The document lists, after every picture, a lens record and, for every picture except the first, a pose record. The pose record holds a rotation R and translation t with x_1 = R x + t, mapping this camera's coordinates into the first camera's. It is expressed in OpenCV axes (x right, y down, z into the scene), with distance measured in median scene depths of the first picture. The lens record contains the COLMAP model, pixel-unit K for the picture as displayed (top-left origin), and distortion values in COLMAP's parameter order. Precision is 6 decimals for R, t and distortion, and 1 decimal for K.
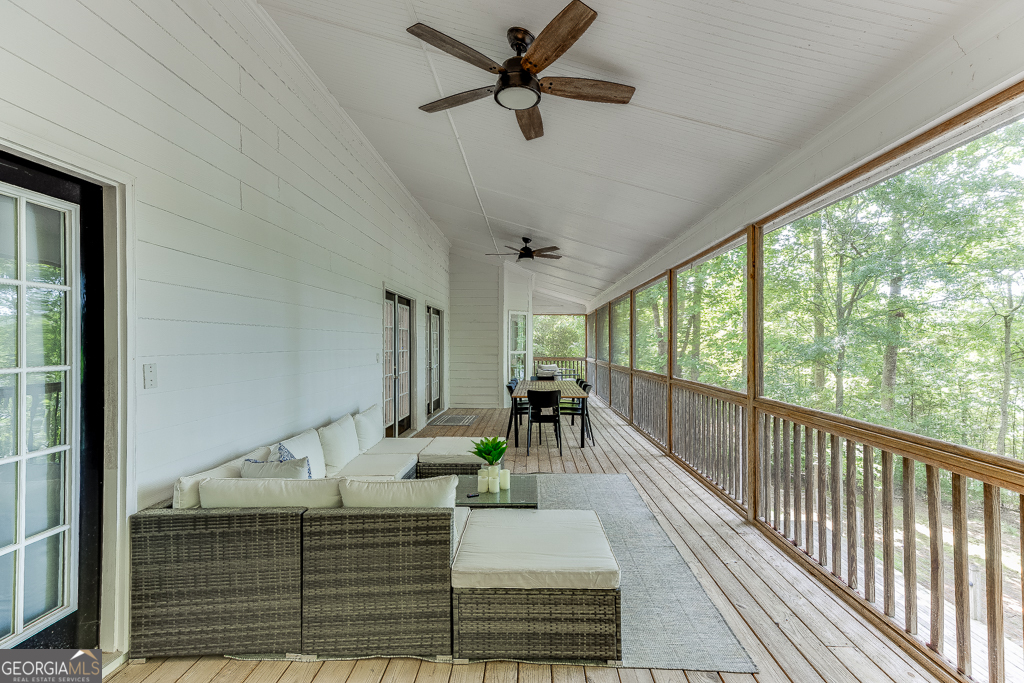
lens RADIAL K [[441.0, 0, 512.0], [0, 441.0, 341.5], [0, 0, 1]] dist [0.028203, -0.000149]
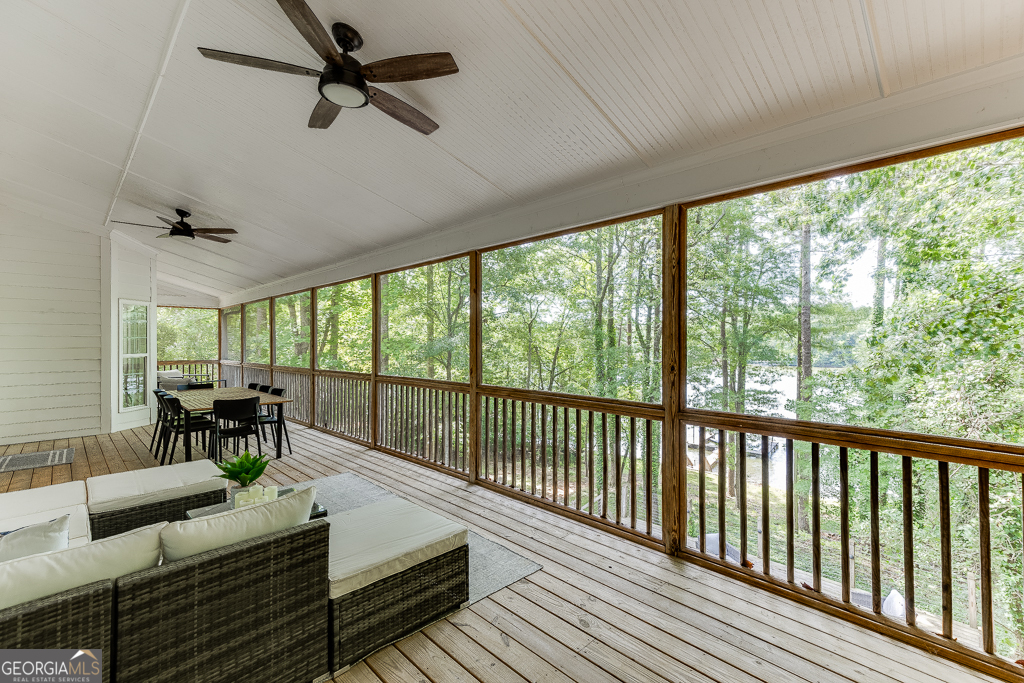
lens RADIAL K [[441.0, 0, 512.0], [0, 441.0, 341.5], [0, 0, 1]] dist [0.028203, -0.000149]
pose [[0.705782, 0.000966, 0.708429, -0.366283], [-0.001856, 0.999998, 0.000486, -0.001946], [-0.708427, -0.001658, 0.705782, 0.032934]]
